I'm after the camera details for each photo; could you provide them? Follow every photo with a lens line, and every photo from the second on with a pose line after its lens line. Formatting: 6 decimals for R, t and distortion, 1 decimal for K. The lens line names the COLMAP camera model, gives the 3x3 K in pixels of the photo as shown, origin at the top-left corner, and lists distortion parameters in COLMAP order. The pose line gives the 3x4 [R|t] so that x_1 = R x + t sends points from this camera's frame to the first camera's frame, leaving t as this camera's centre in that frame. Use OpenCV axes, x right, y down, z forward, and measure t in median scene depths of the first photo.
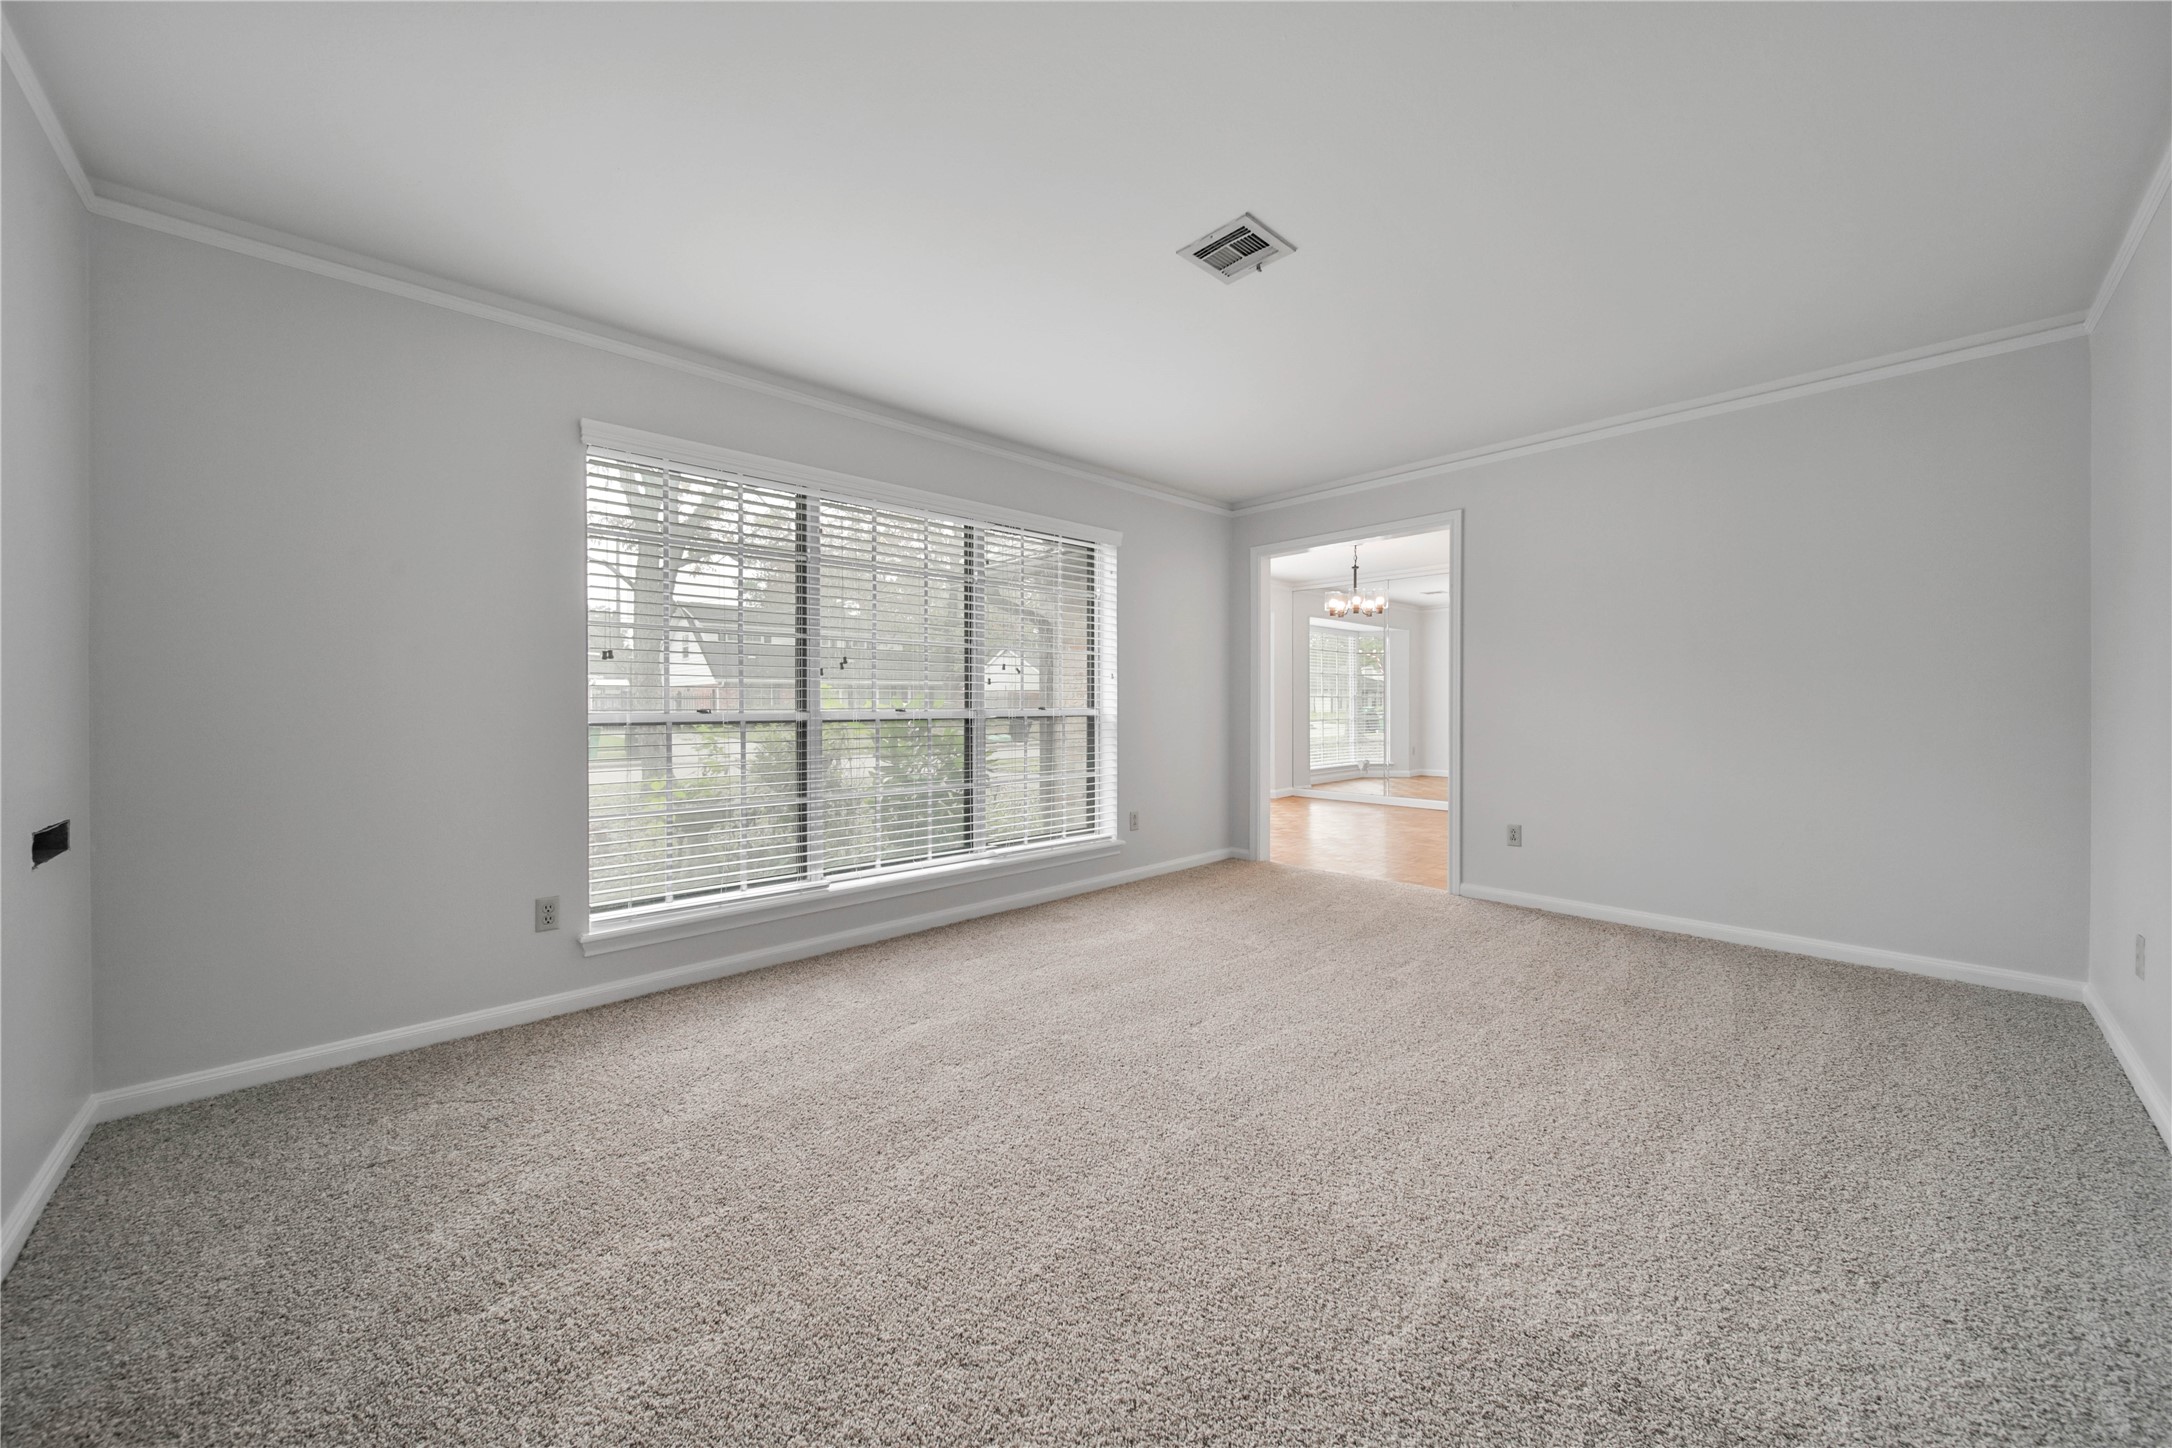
lens RADIAL K [[775.3, 0, 1094.3], [0, 775.3, 720.7], [0, 0, 1]] dist [0.013010, 0.000105]
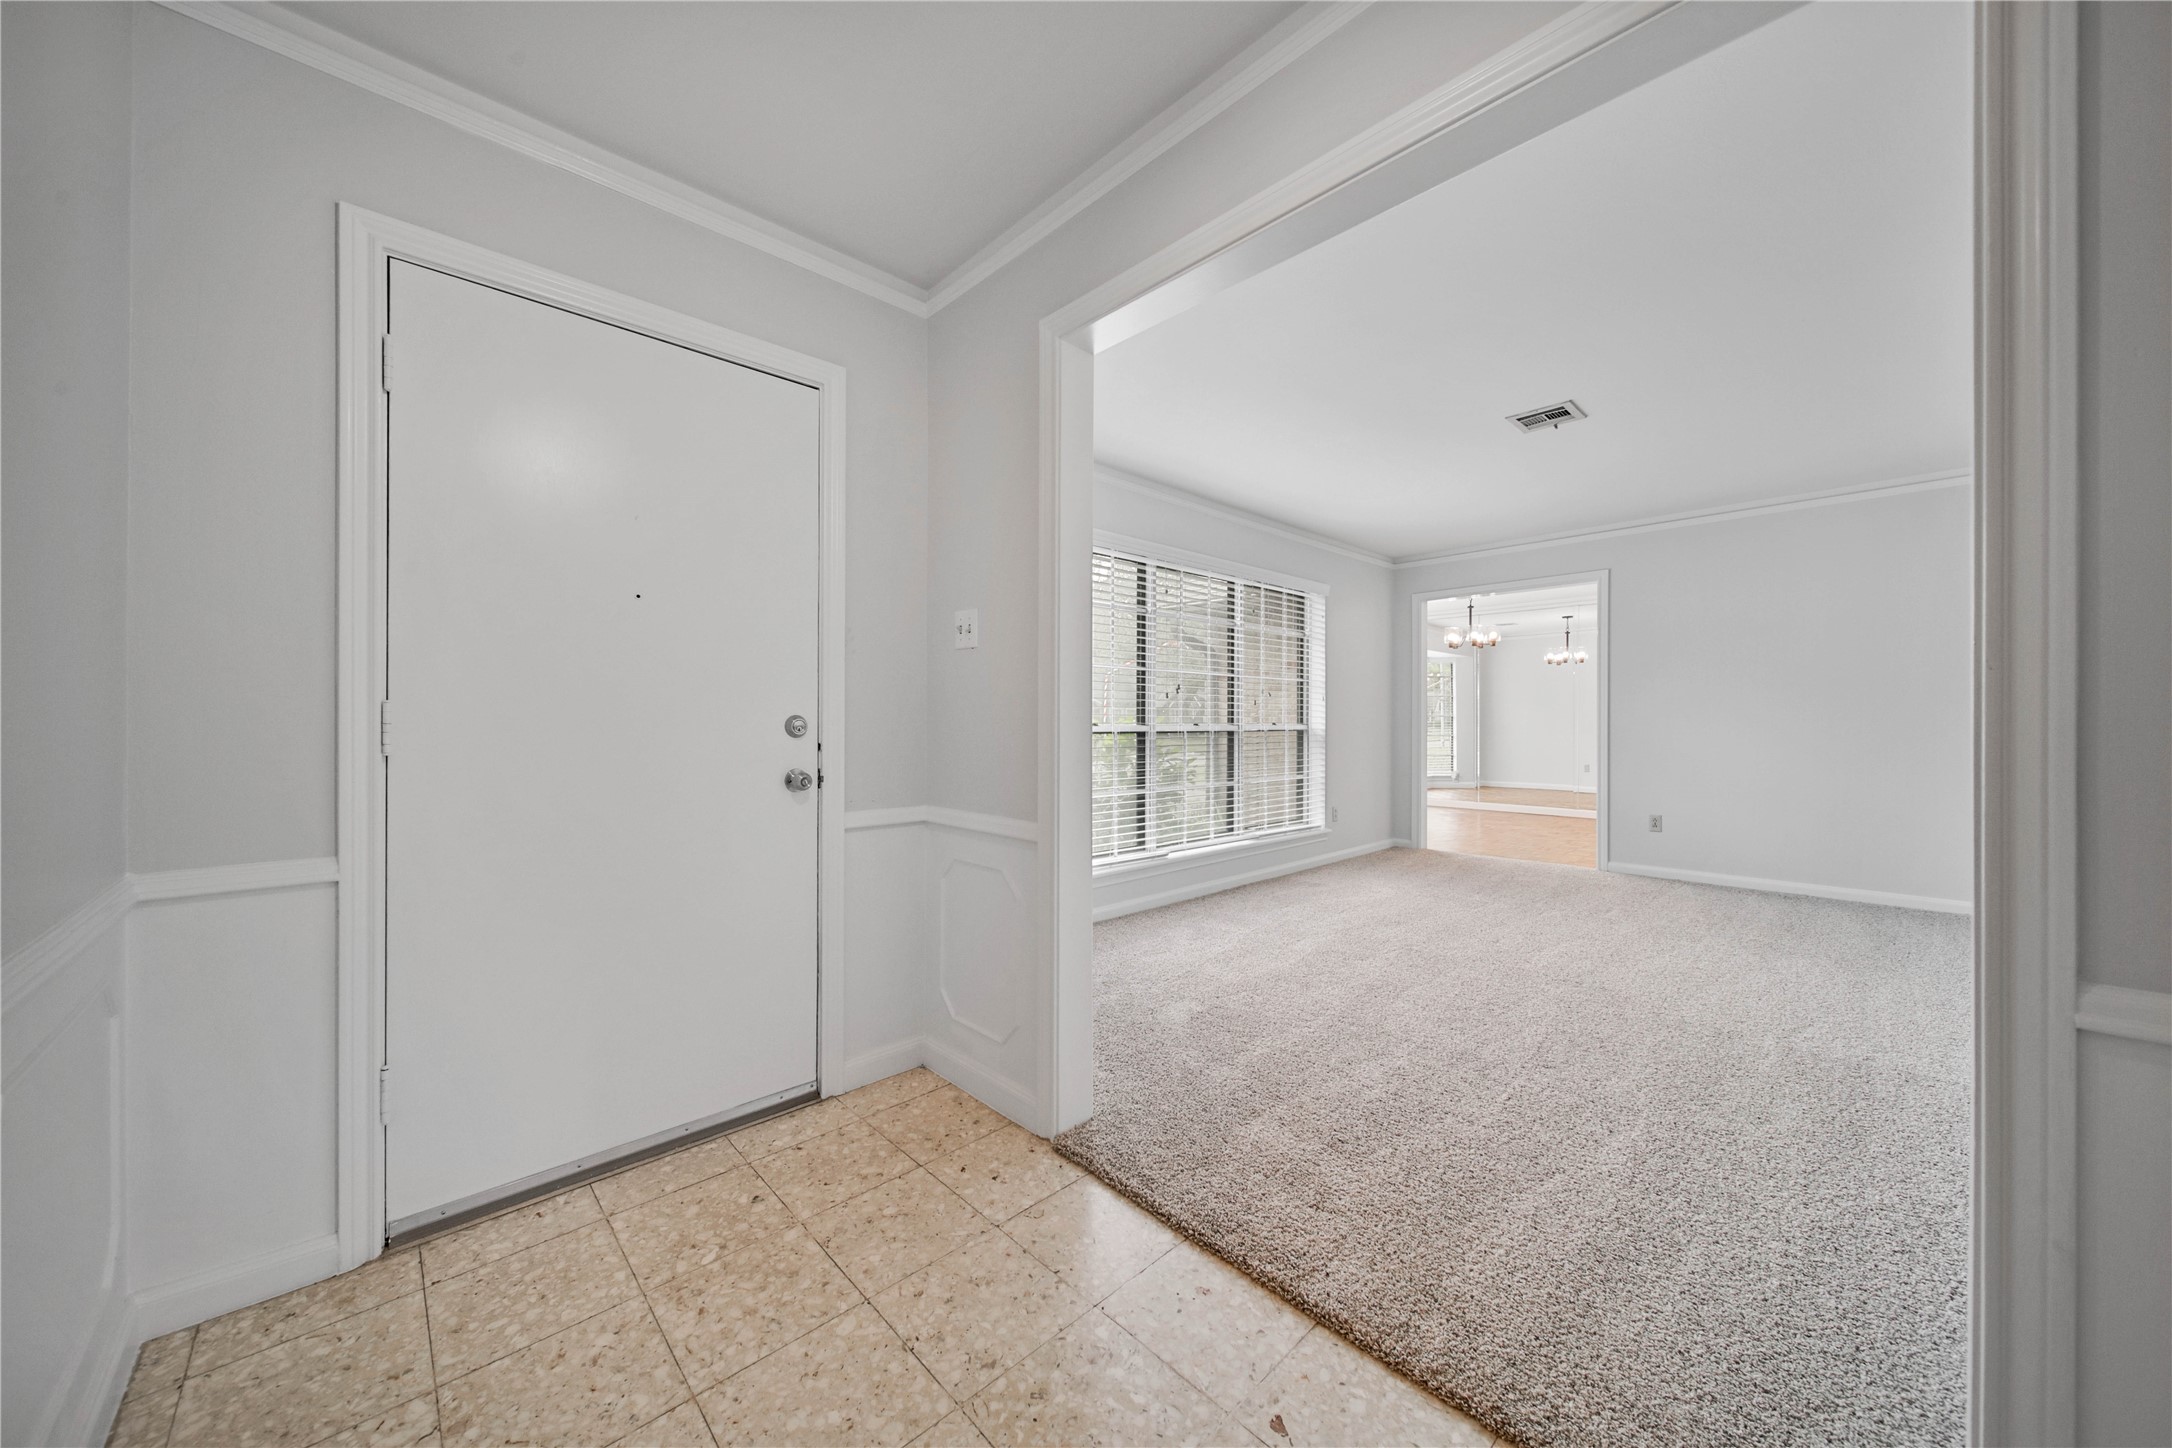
lens RADIAL K [[775.3, 0, 1078.5], [0, 775.3, 733.5], [0, 0, 1]] dist [0.013010, 0.000105]
pose [[0.999956, 0.004482, 0.008223, -0.386319], [-0.004426, 0.999968, -0.006710, 0.009649], [-0.008252, 0.006673, 0.999944, -0.259760]]
